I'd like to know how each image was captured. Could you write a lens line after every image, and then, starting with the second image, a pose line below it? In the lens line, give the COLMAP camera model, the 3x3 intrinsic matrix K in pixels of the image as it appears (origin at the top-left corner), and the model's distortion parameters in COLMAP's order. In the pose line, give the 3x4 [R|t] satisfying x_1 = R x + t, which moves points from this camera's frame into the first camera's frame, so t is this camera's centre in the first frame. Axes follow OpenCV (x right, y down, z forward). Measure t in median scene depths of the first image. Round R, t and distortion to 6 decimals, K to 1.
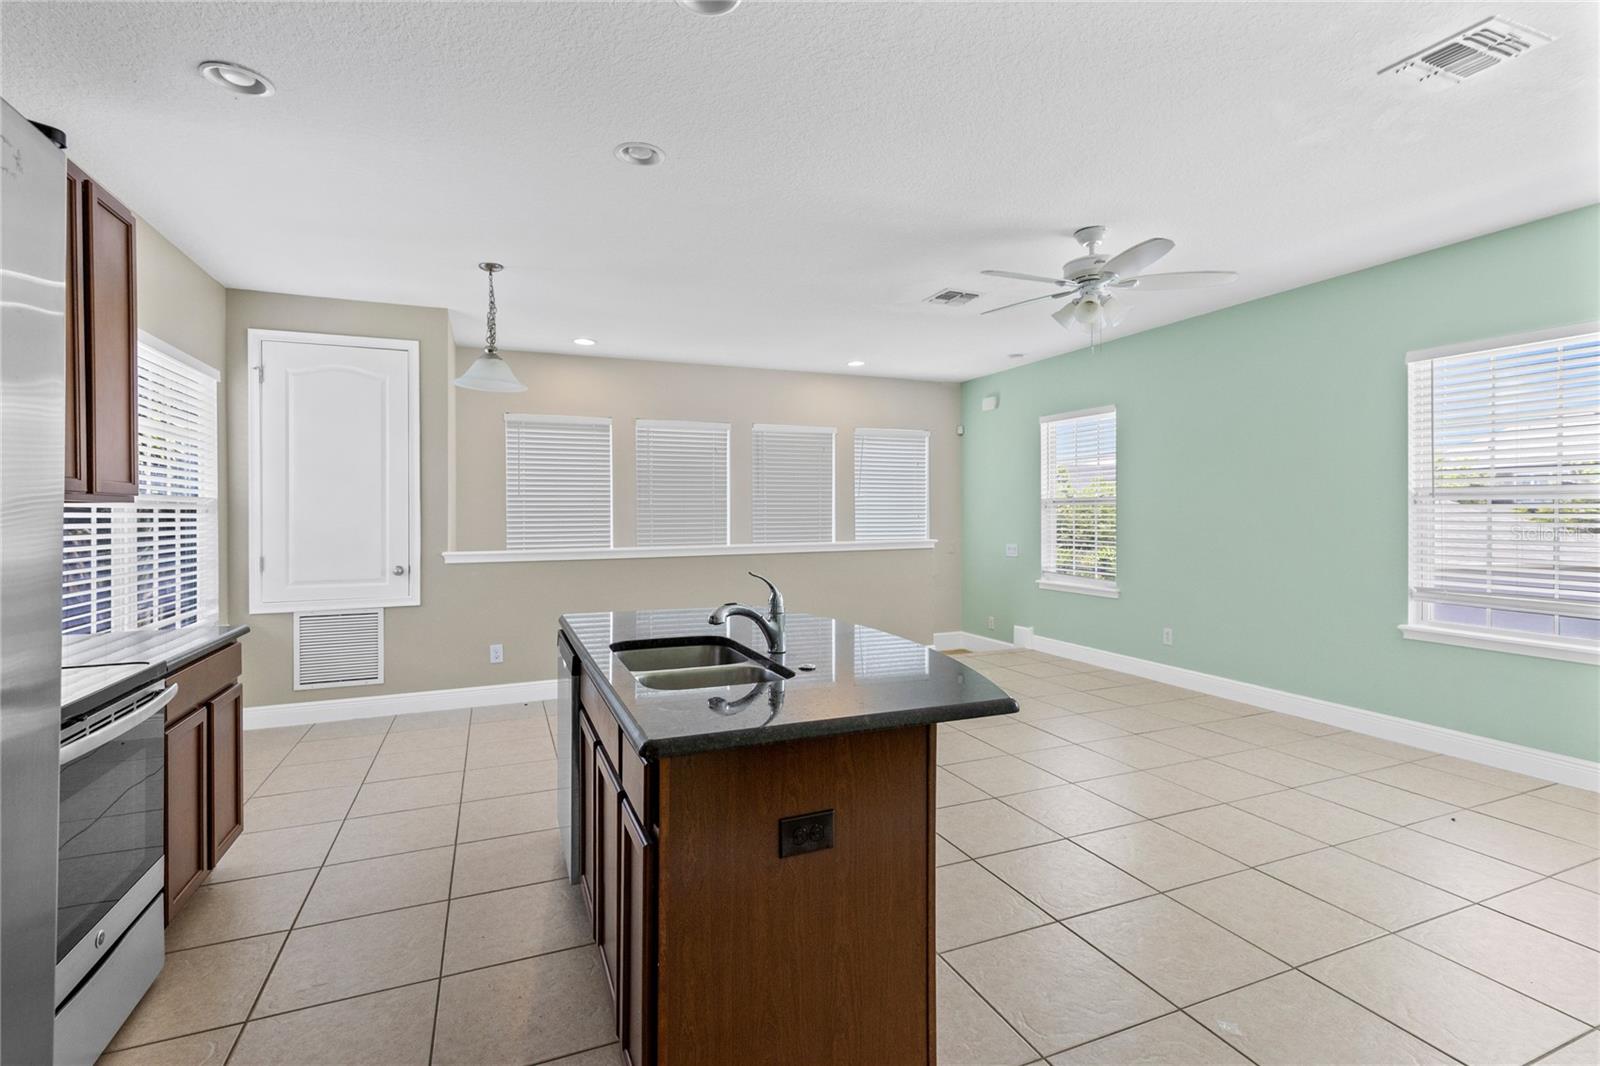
lens RADIAL K [[731.2, 0, 796.0], [0, 731.2, 510.4], [0, 0, 1]] dist [0.008841, -0.000719]
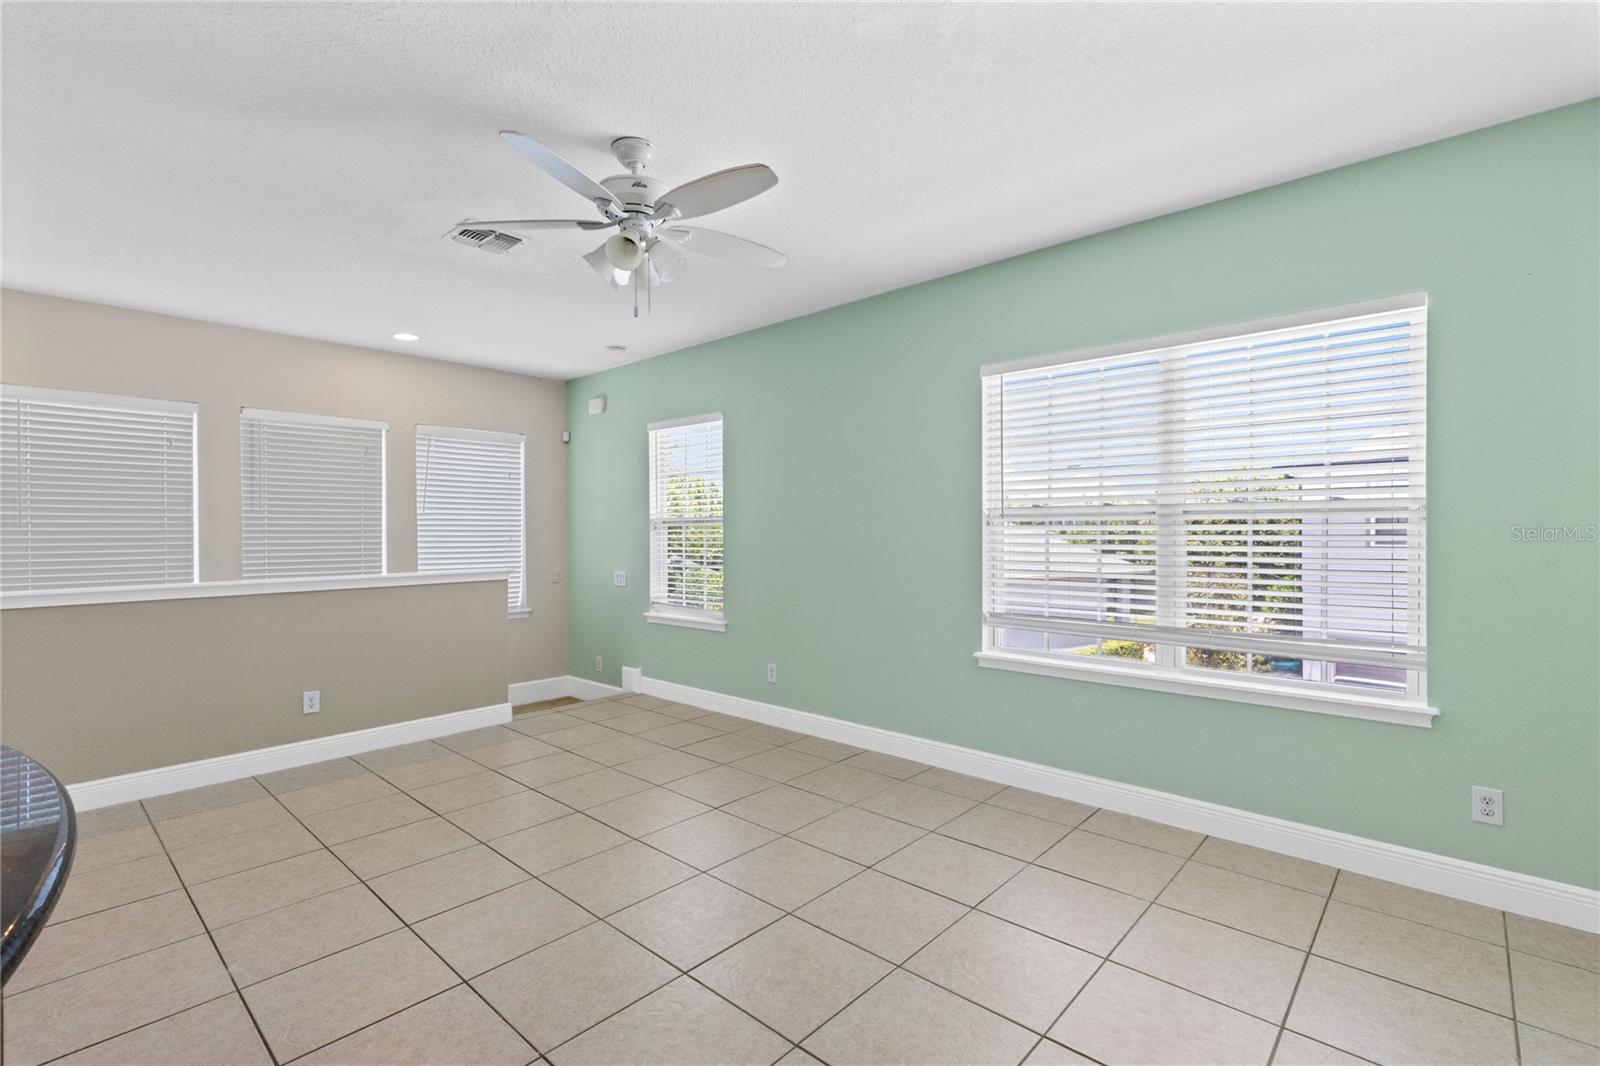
lens RADIAL K [[731.2, 0, 797.8], [0, 731.2, 529.6], [0, 0, 1]] dist [0.008841, -0.000719]
pose [[0.905187, 0.001504, 0.425011, 0.144425], [0.000031, 0.999994, -0.003604, 0.000236], [-0.425013, 0.003275, 0.905181, 0.165033]]
